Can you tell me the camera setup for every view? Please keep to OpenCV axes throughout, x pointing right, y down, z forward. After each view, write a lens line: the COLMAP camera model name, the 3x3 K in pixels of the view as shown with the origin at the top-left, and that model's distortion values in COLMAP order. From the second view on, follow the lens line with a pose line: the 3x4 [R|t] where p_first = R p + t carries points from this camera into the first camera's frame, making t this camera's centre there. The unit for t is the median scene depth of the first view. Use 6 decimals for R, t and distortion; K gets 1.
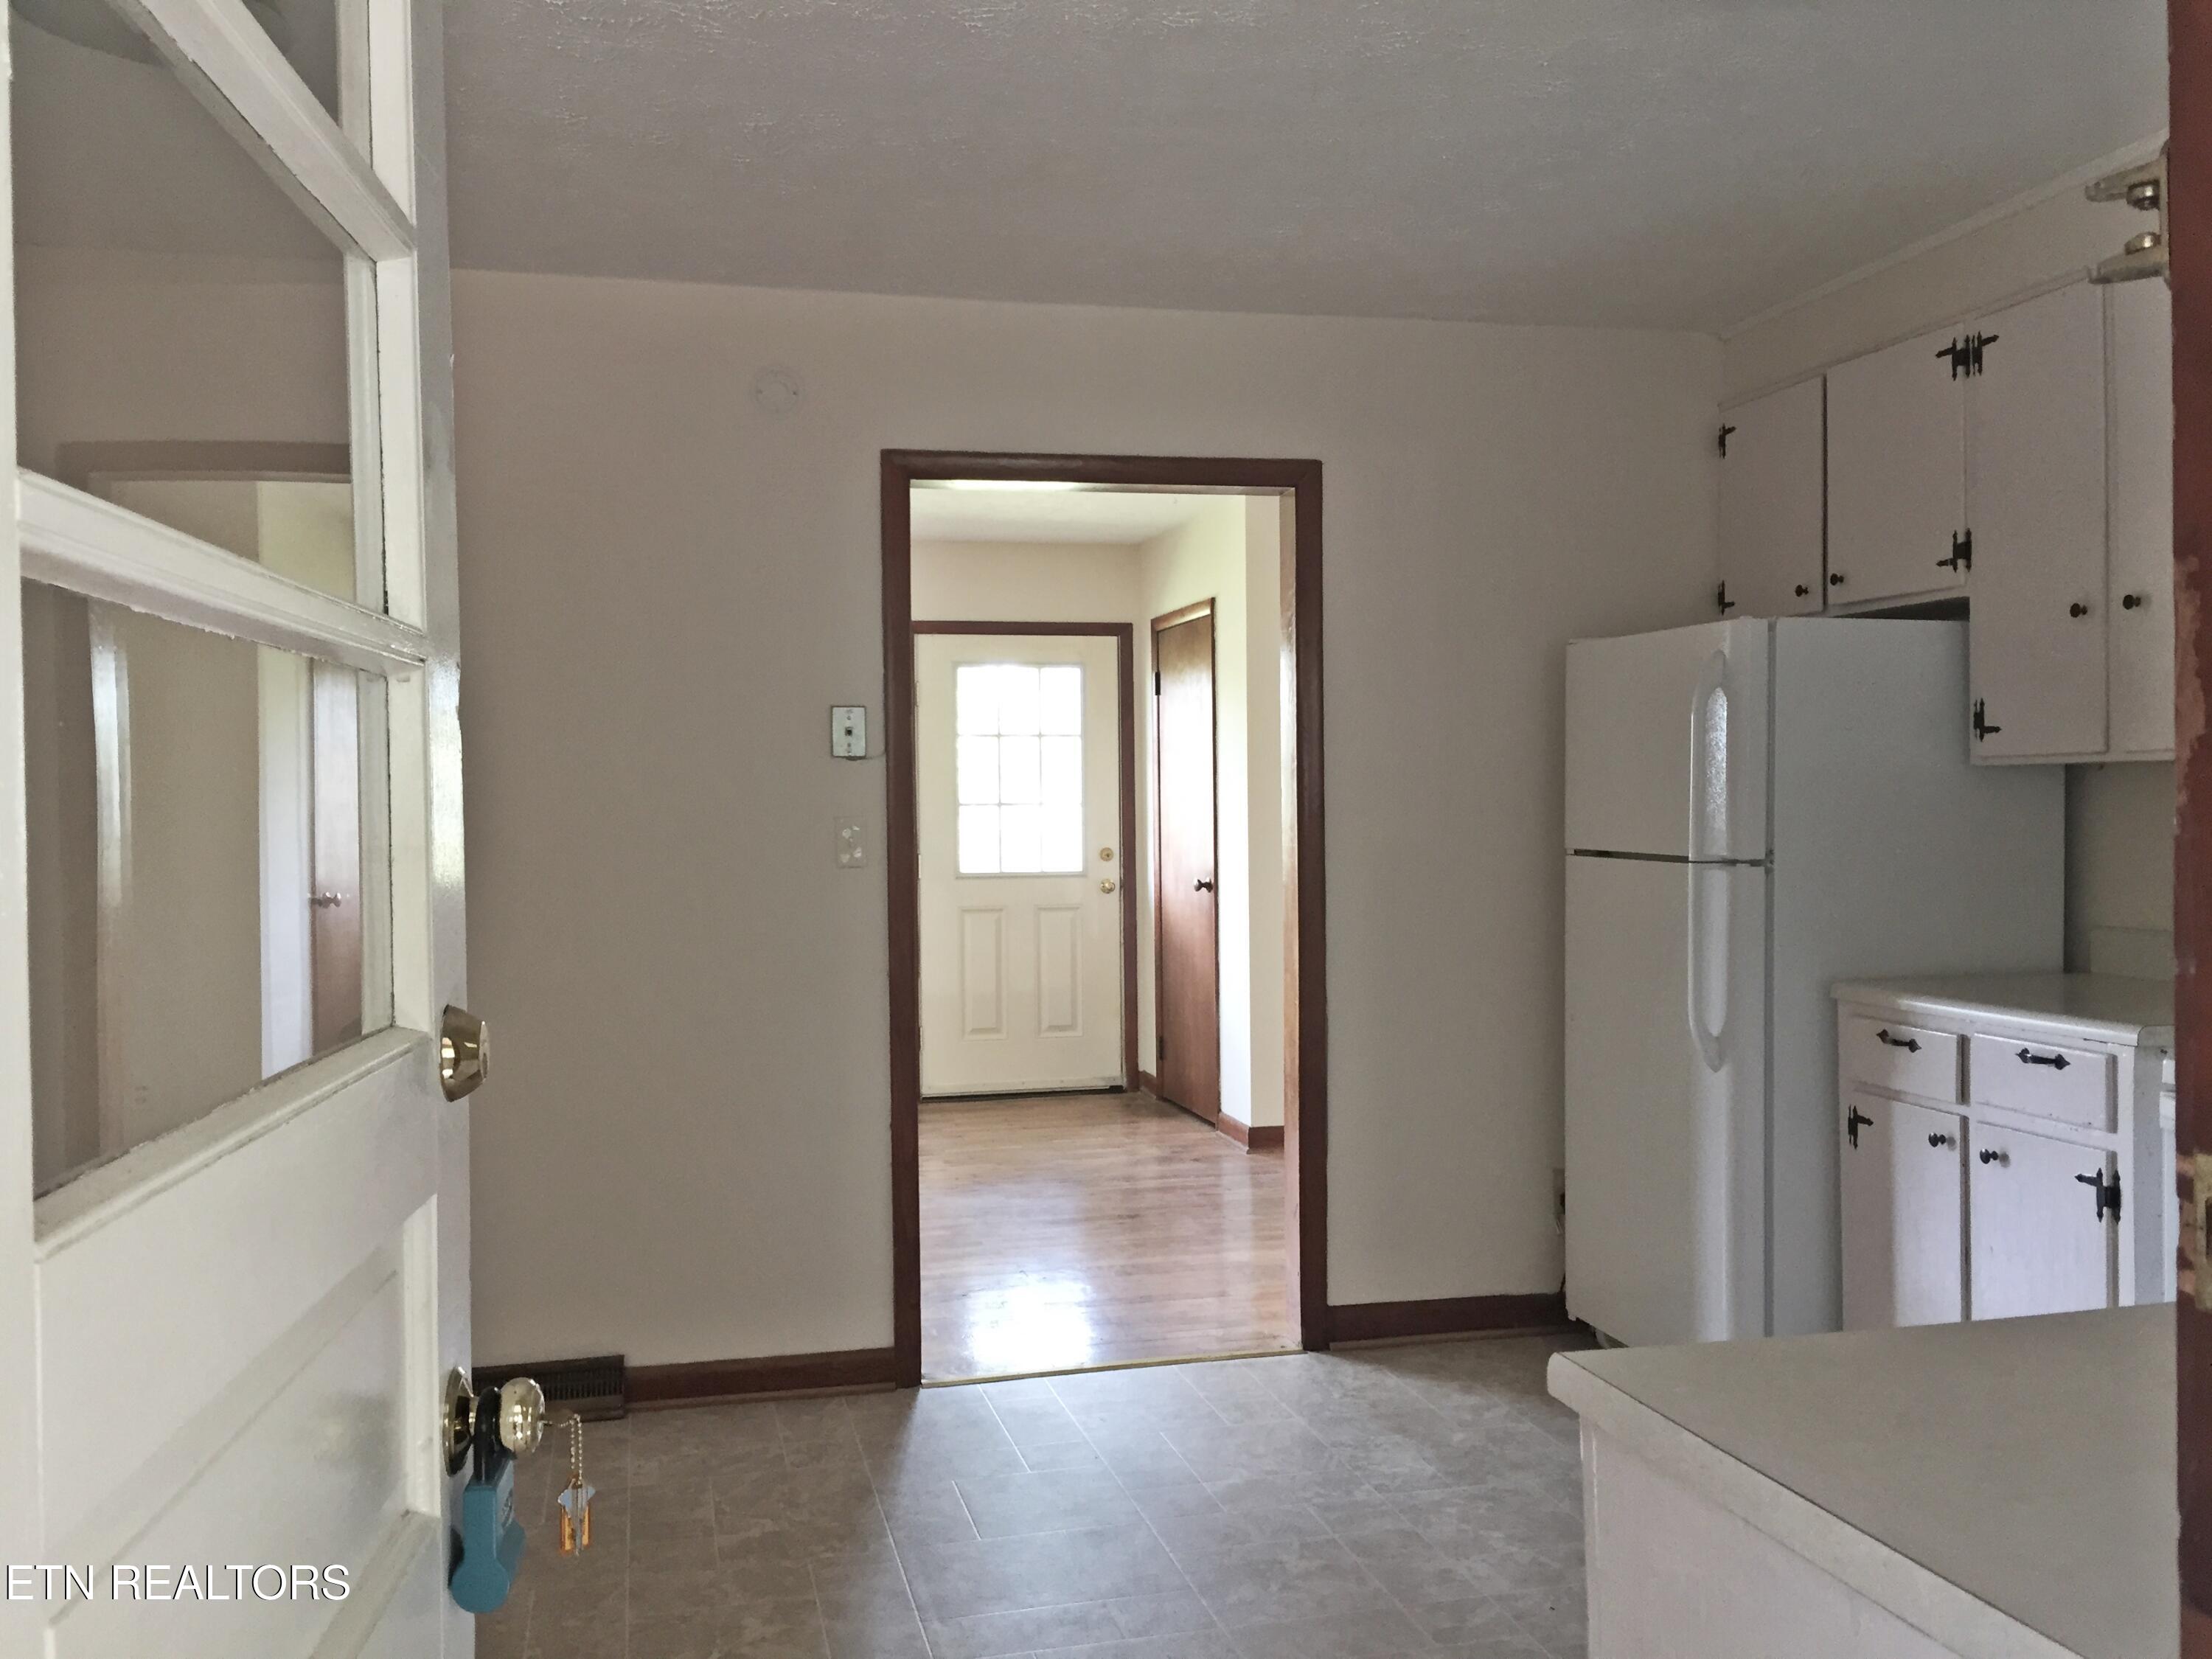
lens RADIAL K [[1853.9, 0, 1106.0], [0, 1853.9, 829.5], [0, 0, 1]] dist [0.010538, 0.003479]
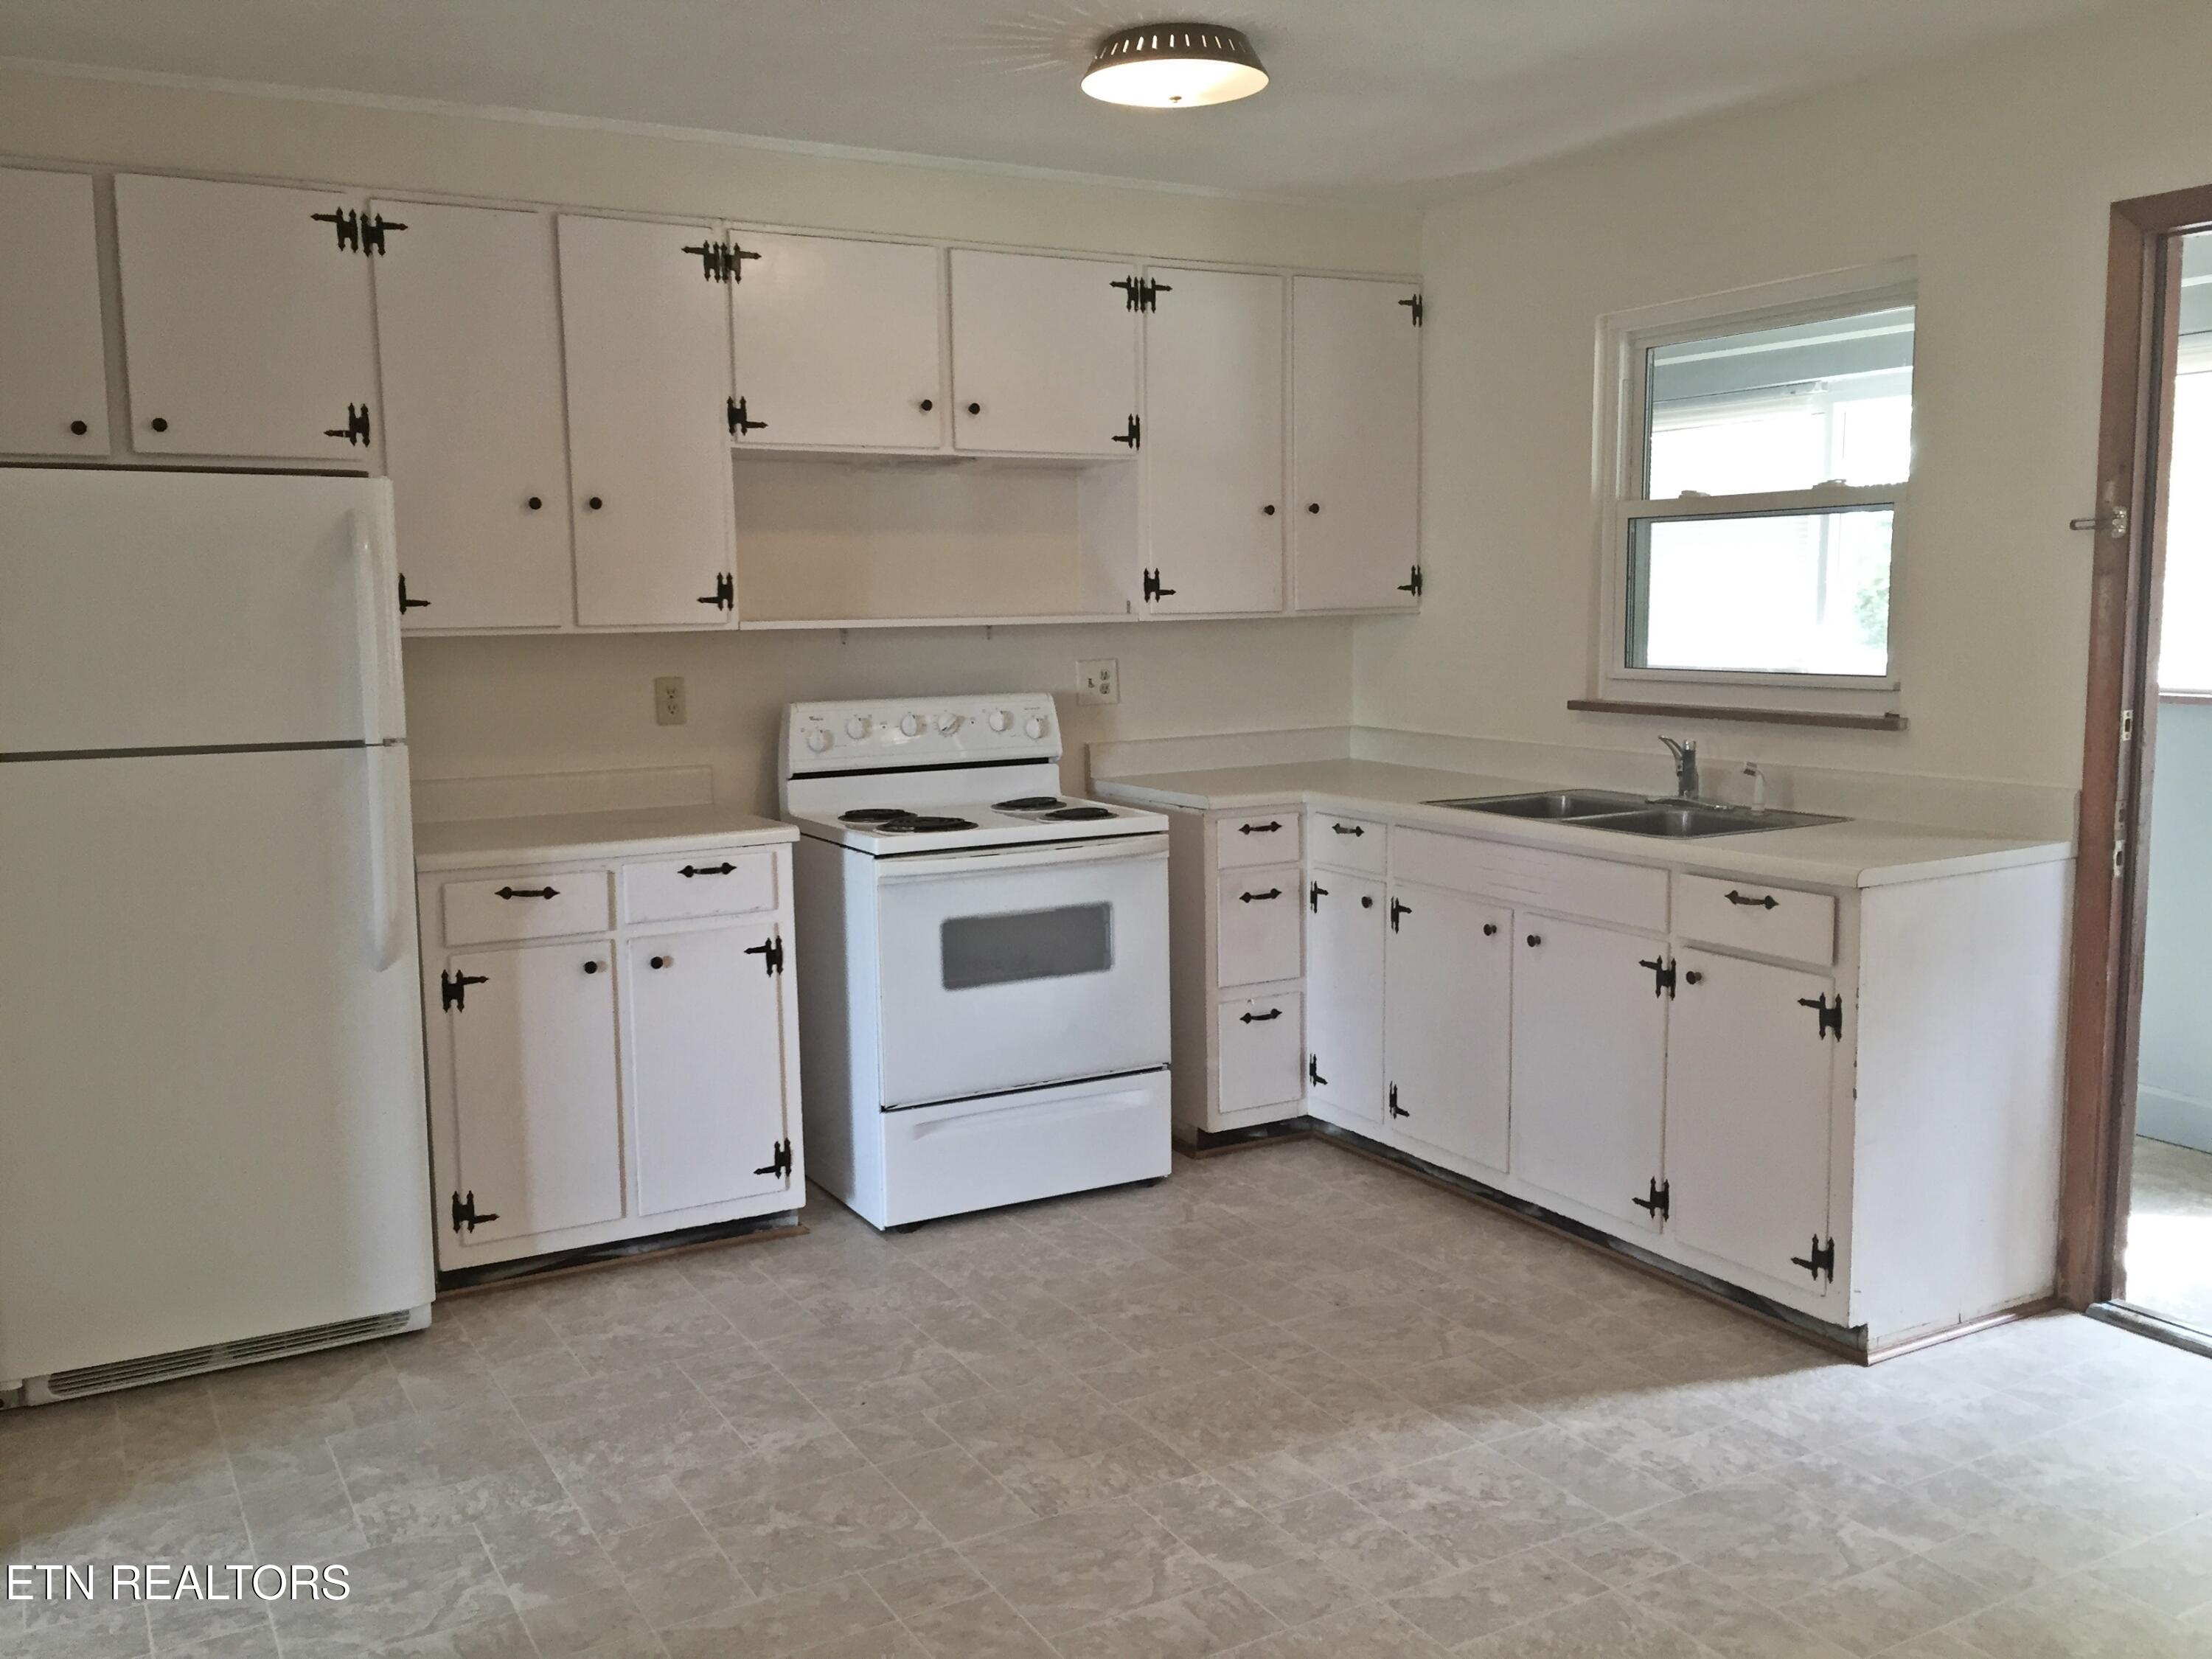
lens RADIAL K [[1853.9, 0, 1106.0], [0, 1853.9, 829.5], [0, 0, 1]] dist [0.010538, 0.003479]
pose [[-0.264733, -0.103020, 0.958803, -0.757950], [0.032539, 0.992757, 0.115652, -0.040484], [-0.963773, 0.061815, -0.259463, 1.037027]]
